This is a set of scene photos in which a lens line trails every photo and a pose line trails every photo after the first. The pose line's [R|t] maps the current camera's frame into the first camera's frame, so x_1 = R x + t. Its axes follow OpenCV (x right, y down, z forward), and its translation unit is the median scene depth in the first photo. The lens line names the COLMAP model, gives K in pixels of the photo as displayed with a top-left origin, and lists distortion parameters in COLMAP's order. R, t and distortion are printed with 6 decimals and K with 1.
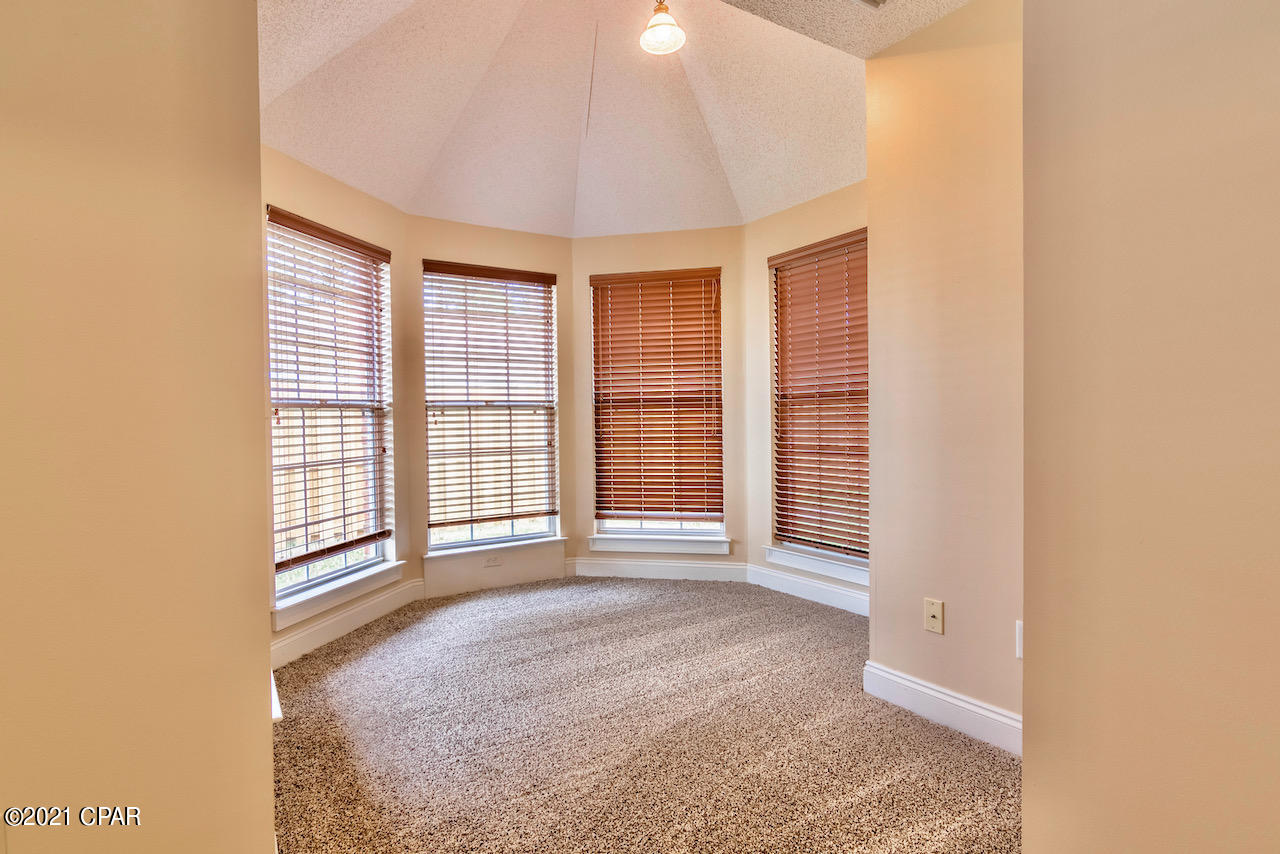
lens RADIAL K [[672.0, 0, 633.7], [0, 672.0, 429.8], [0, 0, 1]] dist [-0.002345, 0.002396]
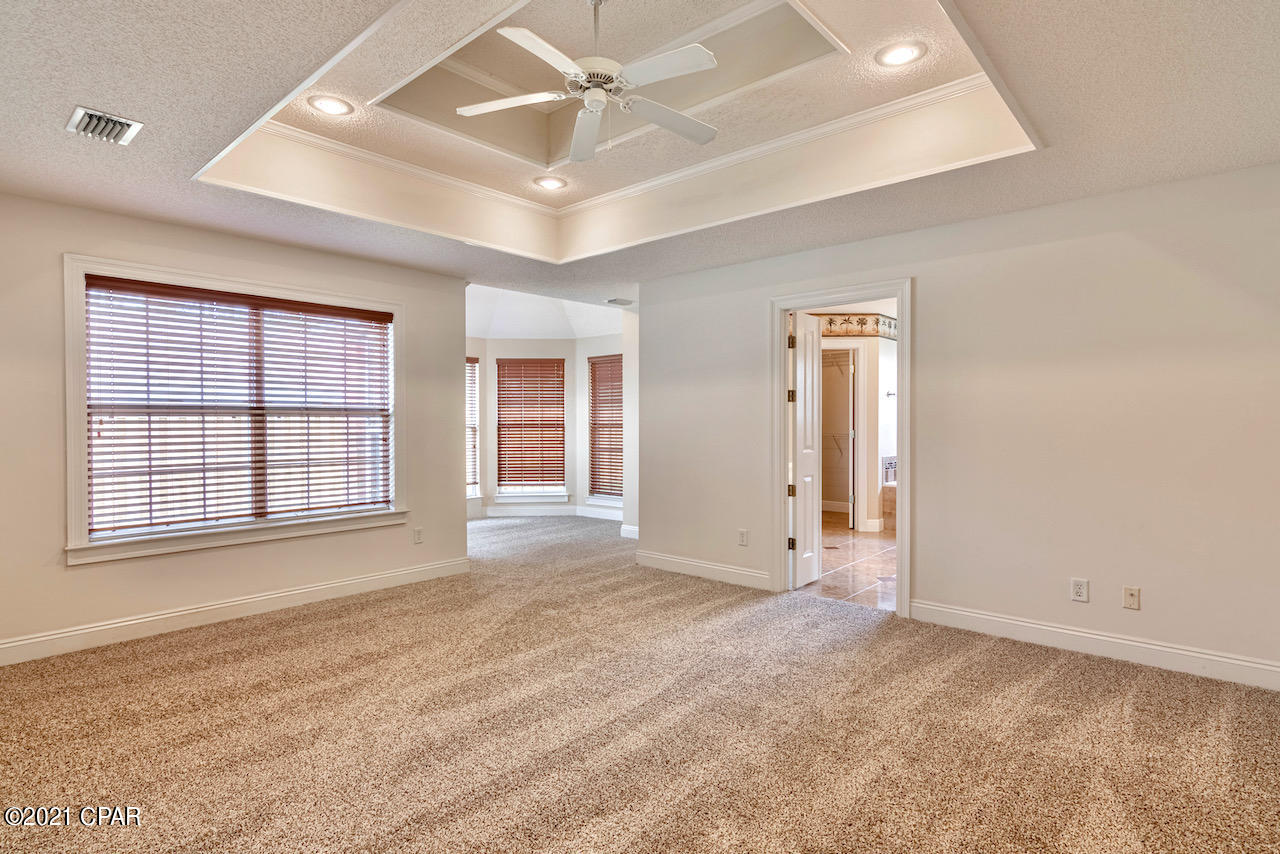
lens RADIAL K [[672.0, 0, 626.8], [0, 672.0, 427.3], [0, 0, 1]] dist [-0.002345, 0.002396]
pose [[0.962192, 0.007324, 0.272272, -0.235164], [-0.004664, 0.999935, -0.010418, -0.016308], [-0.272330, 0.008755, 0.962164, -0.975986]]
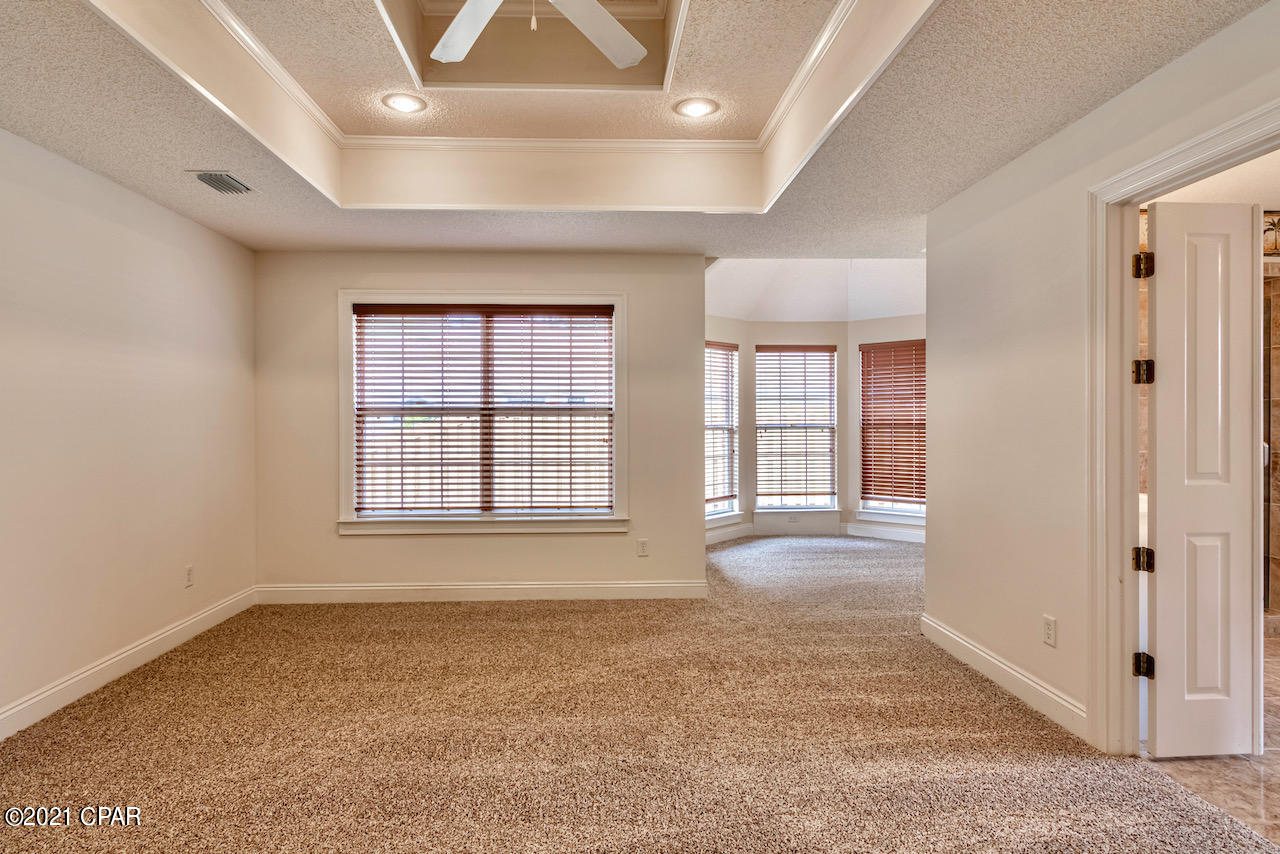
lens RADIAL K [[672.0, 0, 611.6], [0, 672.0, 421.7], [0, 0, 1]] dist [-0.002345, 0.002396]
pose [[0.864256, 0.010344, -0.502946, 0.237289], [-0.016677, 0.999828, -0.008094, -0.027333], [0.502776, 0.015383, 0.864280, -0.680758]]
